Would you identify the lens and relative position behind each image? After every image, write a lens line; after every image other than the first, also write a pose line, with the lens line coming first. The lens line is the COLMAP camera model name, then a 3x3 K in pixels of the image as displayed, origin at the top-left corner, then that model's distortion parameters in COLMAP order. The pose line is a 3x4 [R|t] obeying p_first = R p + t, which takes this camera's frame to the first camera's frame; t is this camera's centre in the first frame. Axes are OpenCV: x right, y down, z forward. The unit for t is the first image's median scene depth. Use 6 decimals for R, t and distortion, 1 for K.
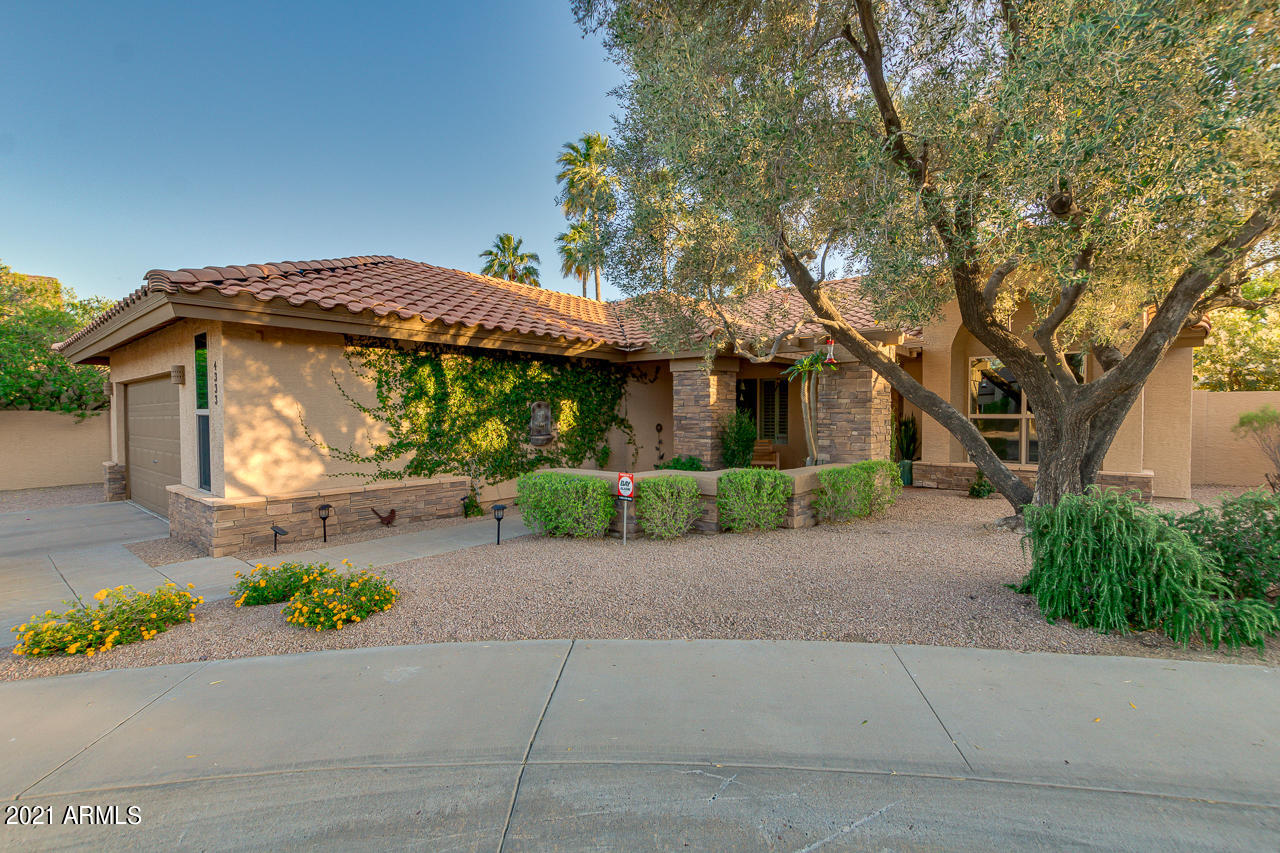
lens RADIAL K [[586.3, 0, 643.0], [0, 586.3, 426.2], [0, 0, 1]] dist [0.001982, -0.001631]
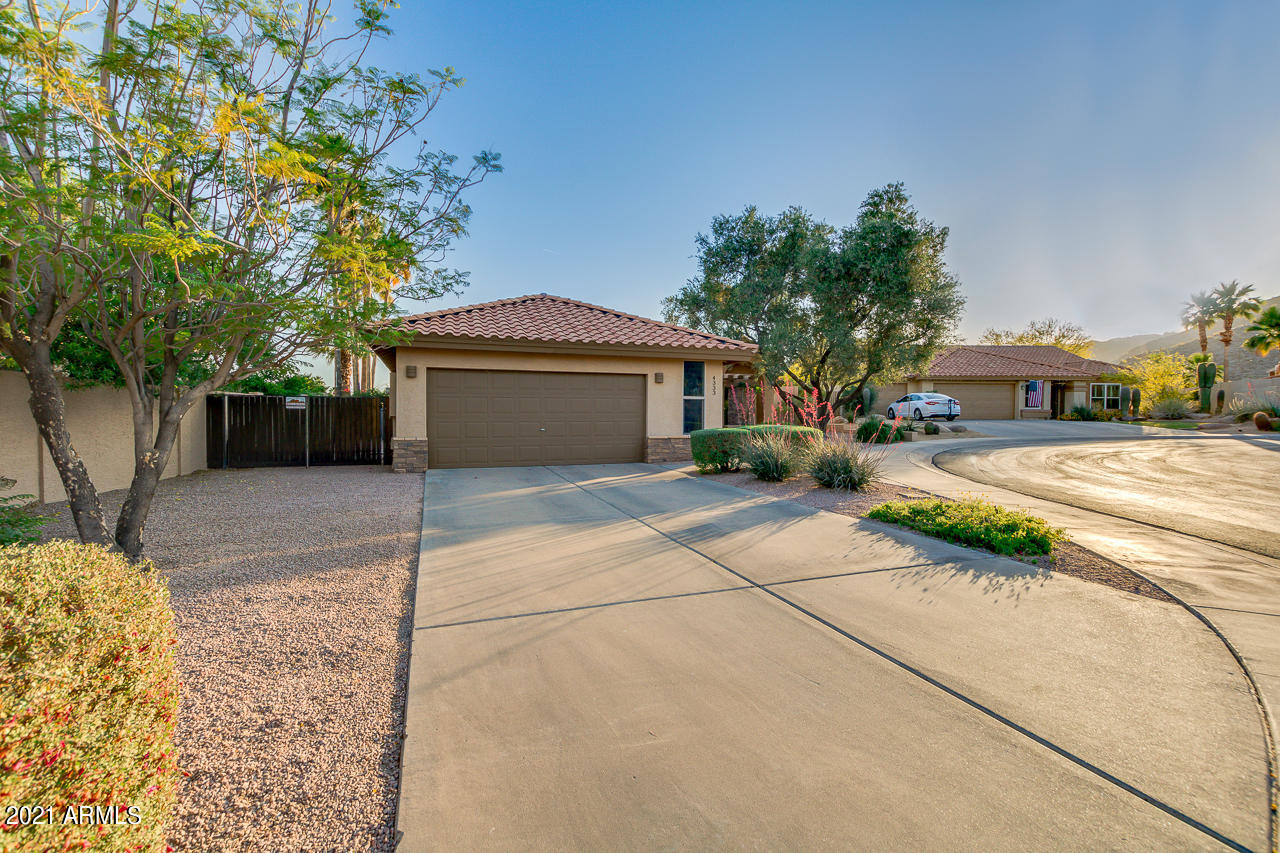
lens RADIAL K [[589.0, 0, 641.6], [0, 589.0, 426.6], [0, 0, 1]] dist [0.000523, -0.000185]
pose [[0.490069, -0.009626, 0.871630, -2.519270], [0.014580, 0.999890, 0.002845, 0.067510], [-0.871562, 0.011314, 0.490155, 0.108805]]
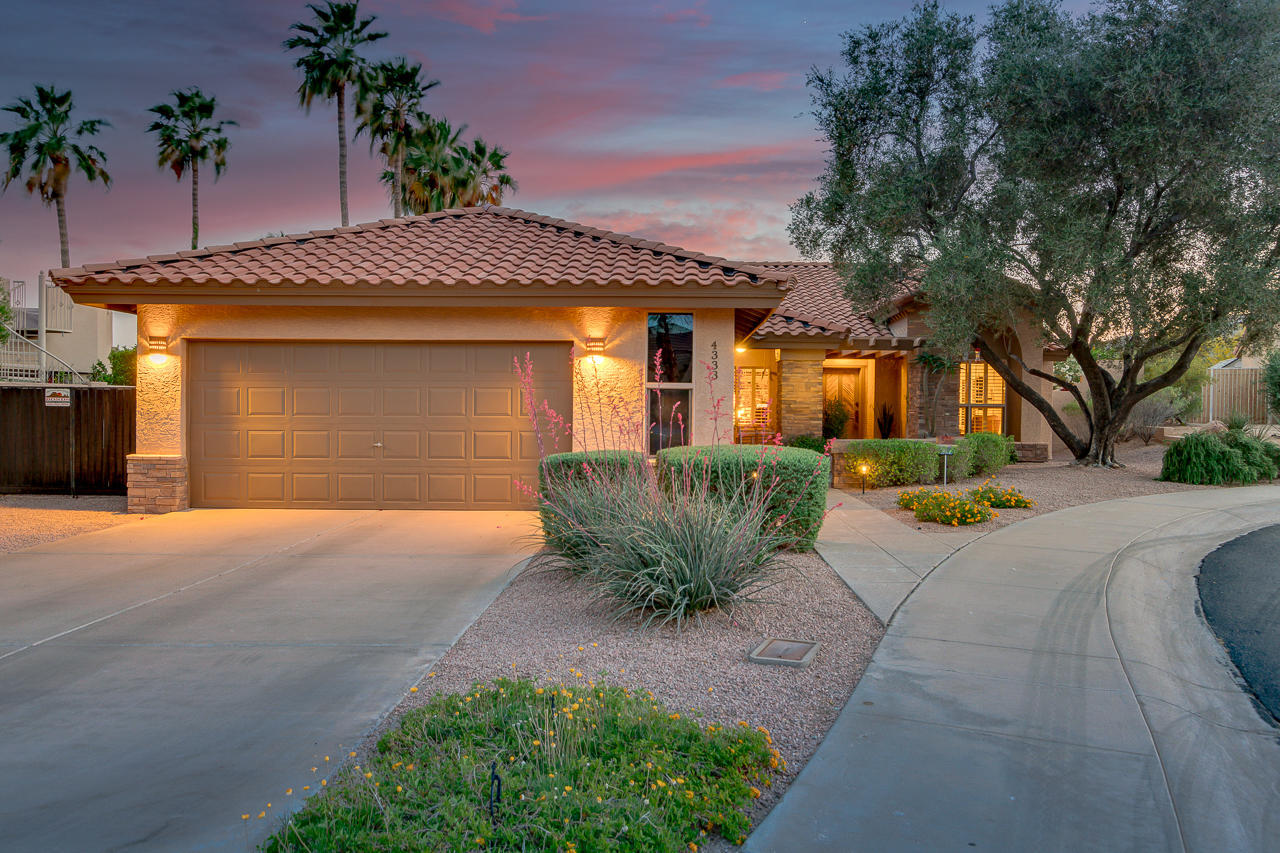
lens RADIAL K [[920.4, 0, 640.0], [0, 920.4, 426.5], [0, 0, 1]] dist [-0.003337, -0.001509]
pose [[0.782746, 0.000532, 0.622341, -1.705863], [0.002815, 0.999986, -0.004394, 0.054085], [-0.622335, 0.005191, 0.782734, -0.258052]]
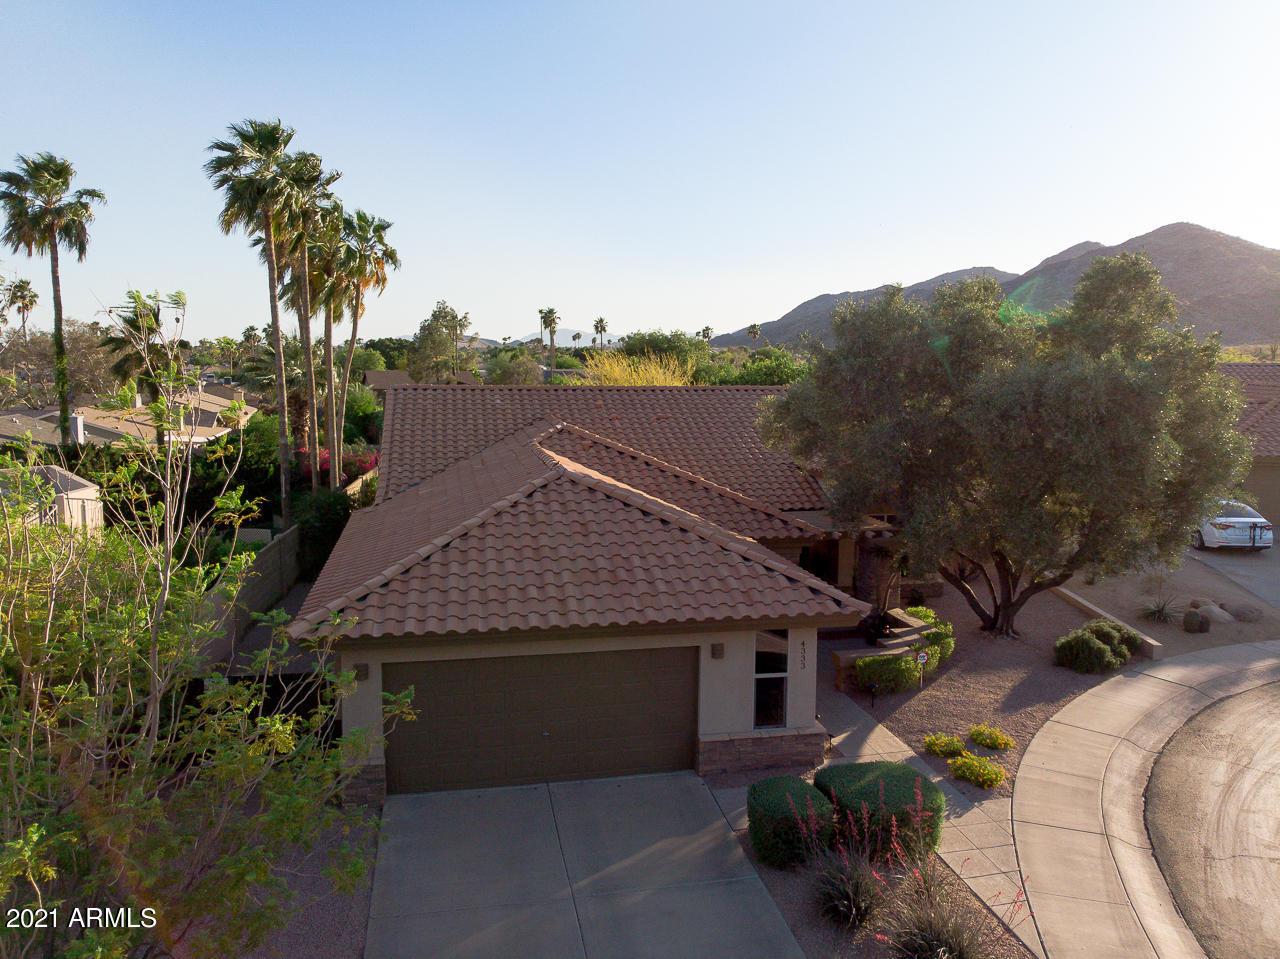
lens RADIAL K [[965.0, 0, 646.1], [0, 965.0, 455.5], [0, 0, 1]] dist [-0.003639, 0.003683]
pose [[0.604475, -0.074120, 0.793169, -2.560941], [0.007031, 0.996120, 0.087726, -0.710471], [-0.796593, -0.047451, 0.602651, -0.135952]]
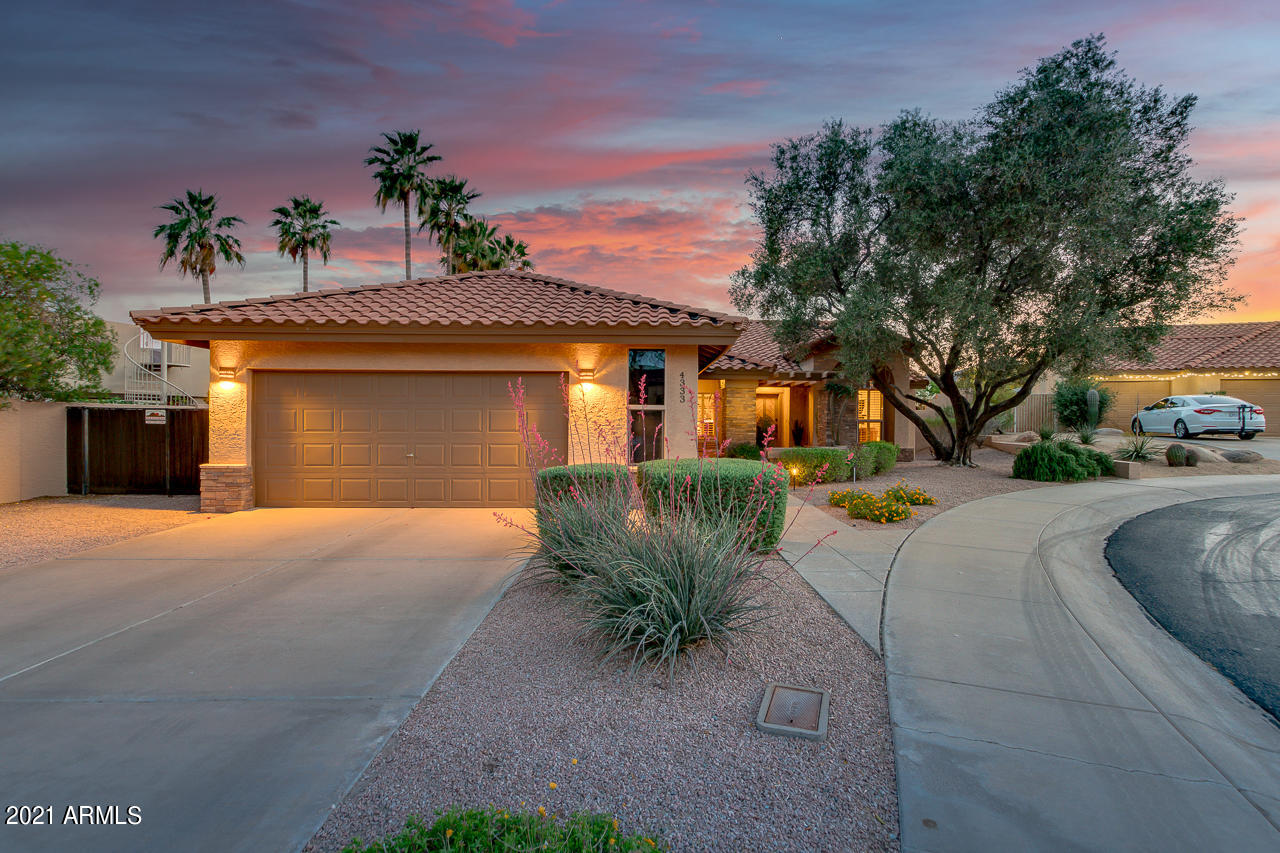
lens RADIAL K [[601.3, 0, 642.2], [0, 601.3, 426.5], [0, 0, 1]] dist [0.000263, -0.000824]
pose [[0.758624, 0.005285, 0.651507, -1.530179], [0.005129, 0.999888, -0.014084, 0.036331], [-0.651508, 0.014026, 0.758512, -0.026205]]
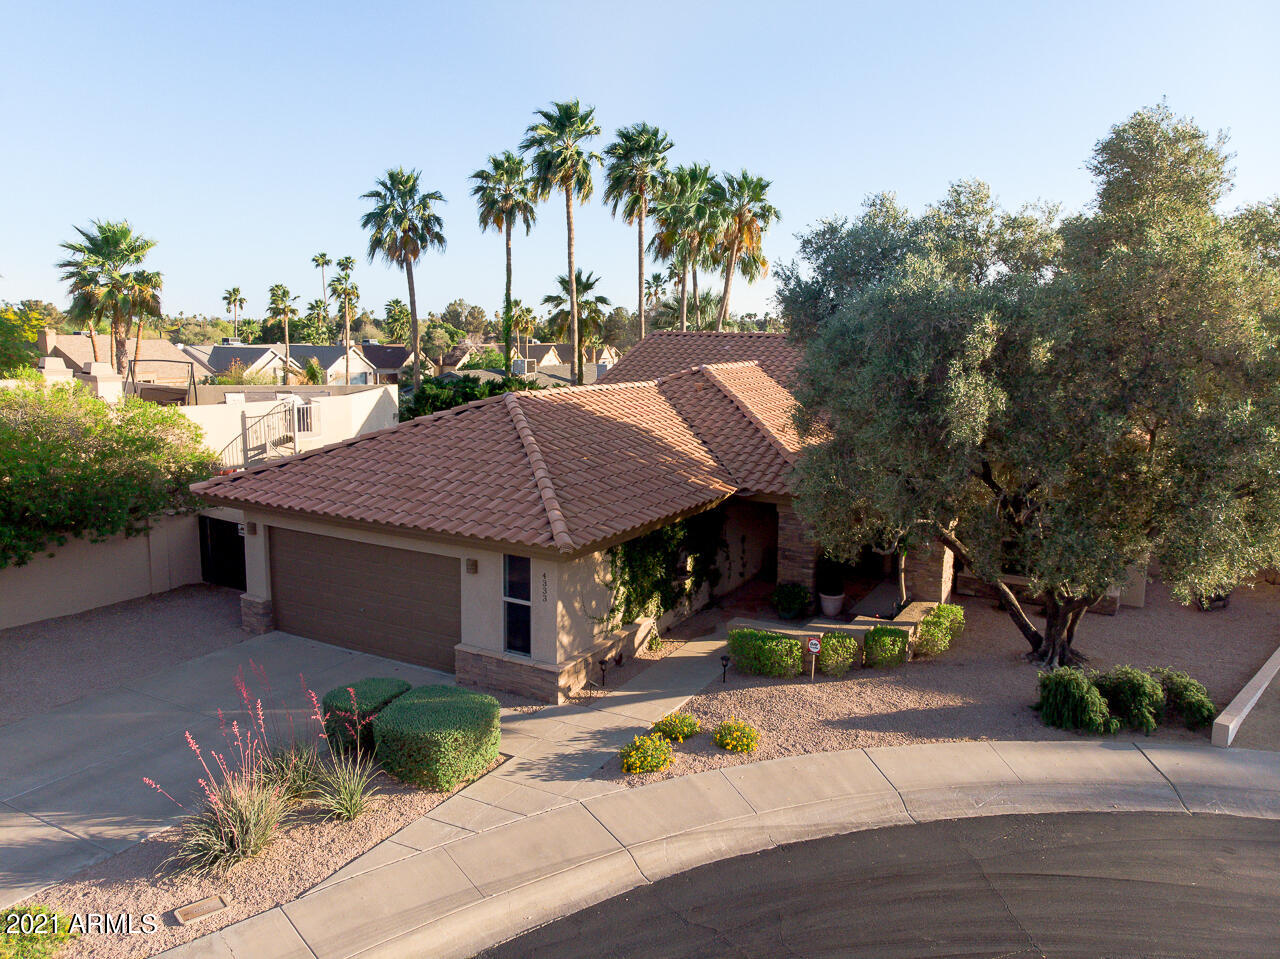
lens RADIAL K [[957.9, 0, 648.0], [0, 957.9, 459.7], [0, 0, 1]] dist [0.010965, -0.002992]
pose [[0.981712, -0.013891, 0.189867, -0.810895], [-0.009284, 0.992655, 0.120624, -0.600543], [-0.190147, -0.120181, 0.974372, -1.185752]]
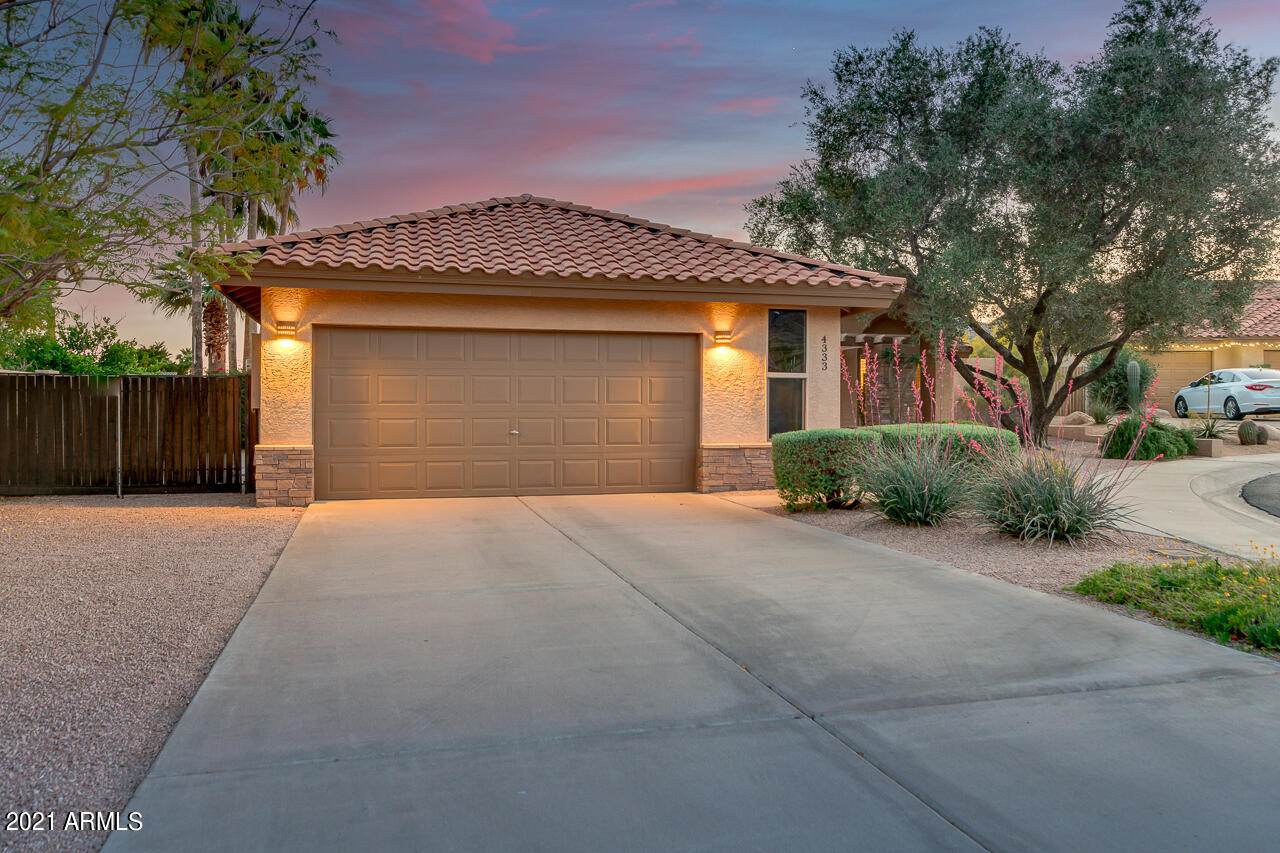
lens RADIAL K [[1033.3, 0, 640.0], [0, 1033.3, 426.5], [0, 0, 1]] dist [0.001541, -0.011864]
pose [[0.570698, -0.003462, 0.821153, -2.440924], [0.014401, 0.999880, -0.005793, 0.081406], [-0.821034, 0.015132, 0.570679, 0.054054]]
